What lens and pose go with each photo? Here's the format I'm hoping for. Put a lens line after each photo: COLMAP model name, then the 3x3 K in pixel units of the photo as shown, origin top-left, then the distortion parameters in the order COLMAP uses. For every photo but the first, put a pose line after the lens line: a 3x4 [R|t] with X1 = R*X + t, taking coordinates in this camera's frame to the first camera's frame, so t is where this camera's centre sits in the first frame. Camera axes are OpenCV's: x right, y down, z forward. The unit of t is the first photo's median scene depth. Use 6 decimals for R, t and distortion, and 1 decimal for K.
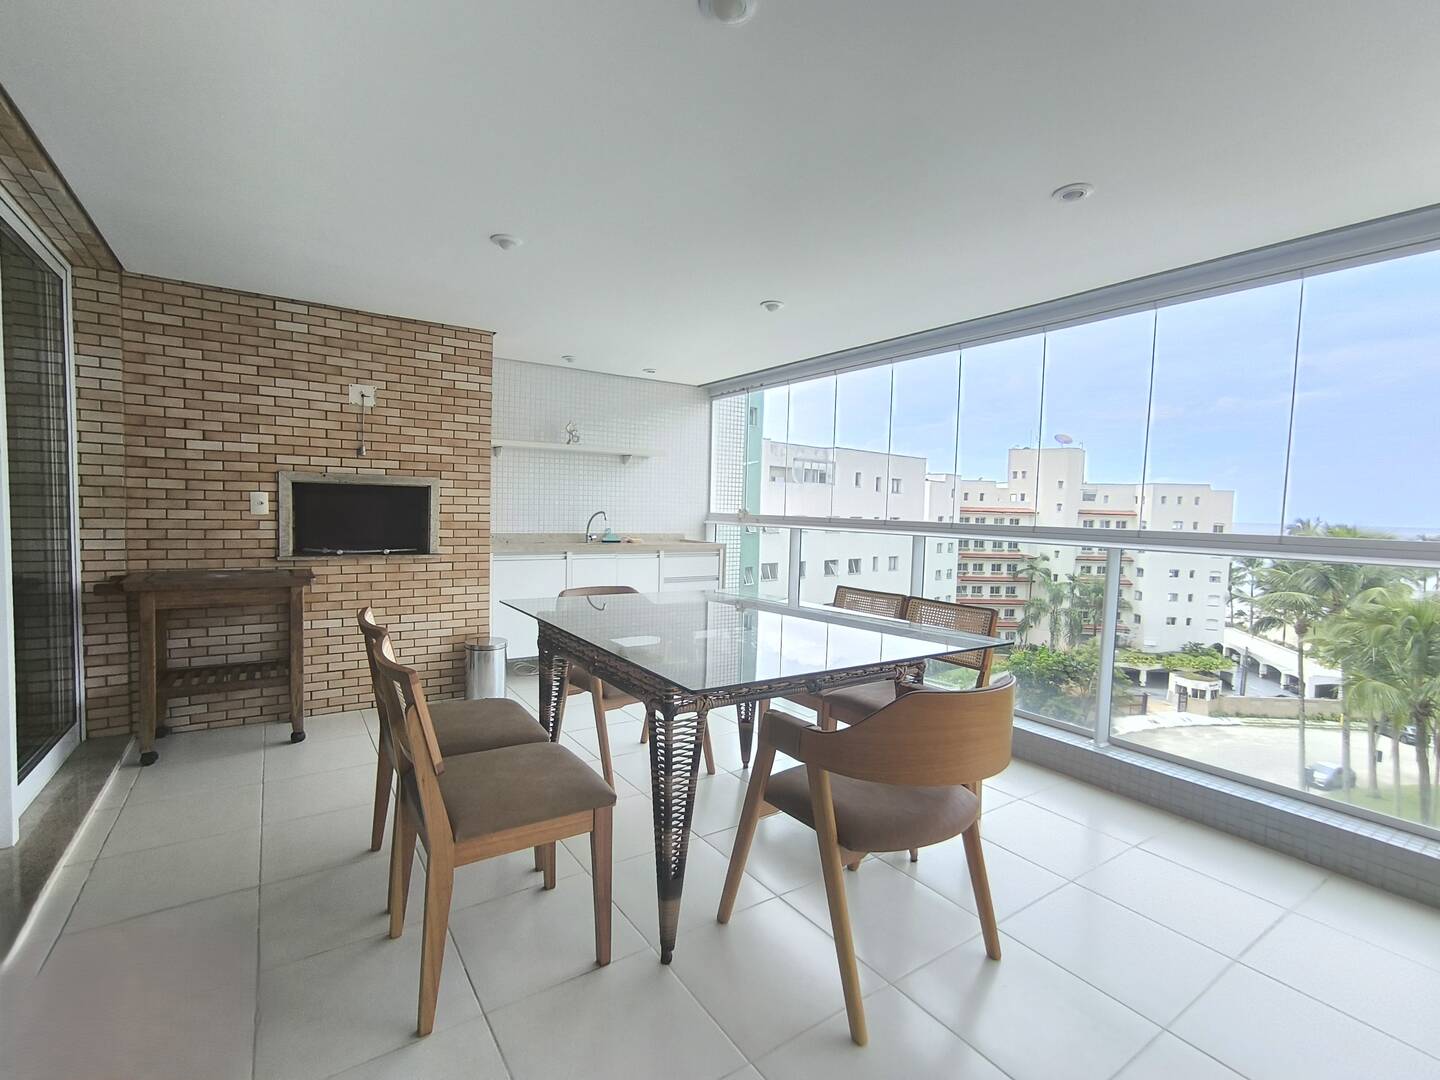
lens RADIAL K [[661.1, 0, 712.1], [0, 661.1, 538.2], [0, 0, 1]] dist [0.001950, 0.001766]
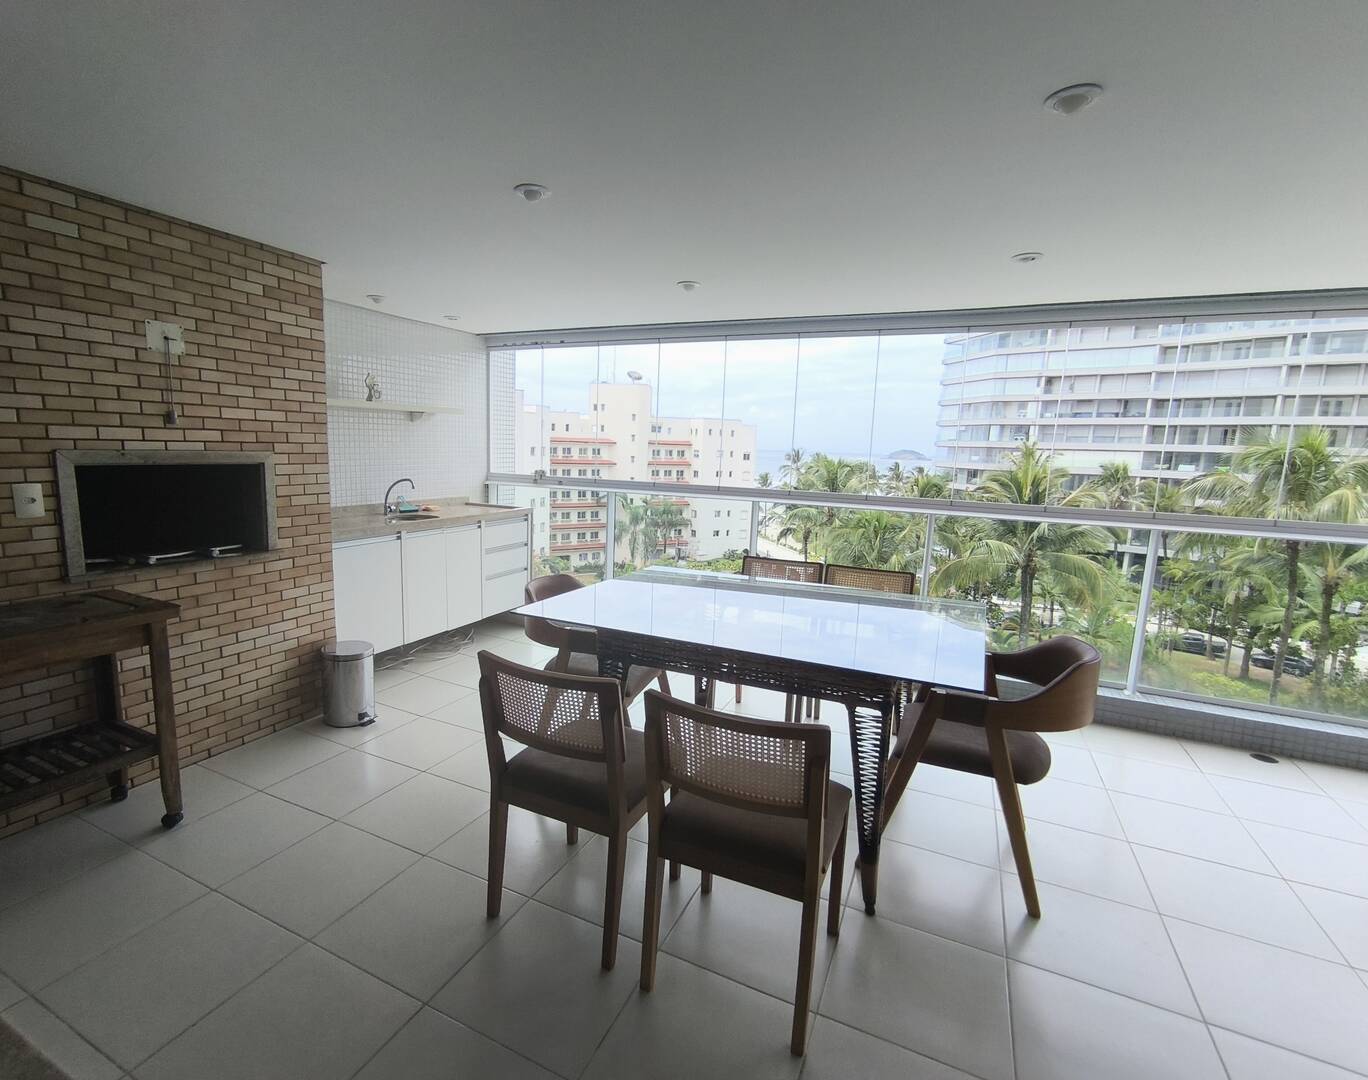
lens RADIAL K [[661.6, 0, 648.7], [0, 661.6, 543.8], [0, 0, 1]] dist [0.022882, -0.000518]
pose [[0.870291, -0.070460, 0.487472, -0.328001], [0.014152, 0.992883, 0.118247, -0.055404], [-0.492334, -0.096011, 0.865095, 0.076526]]
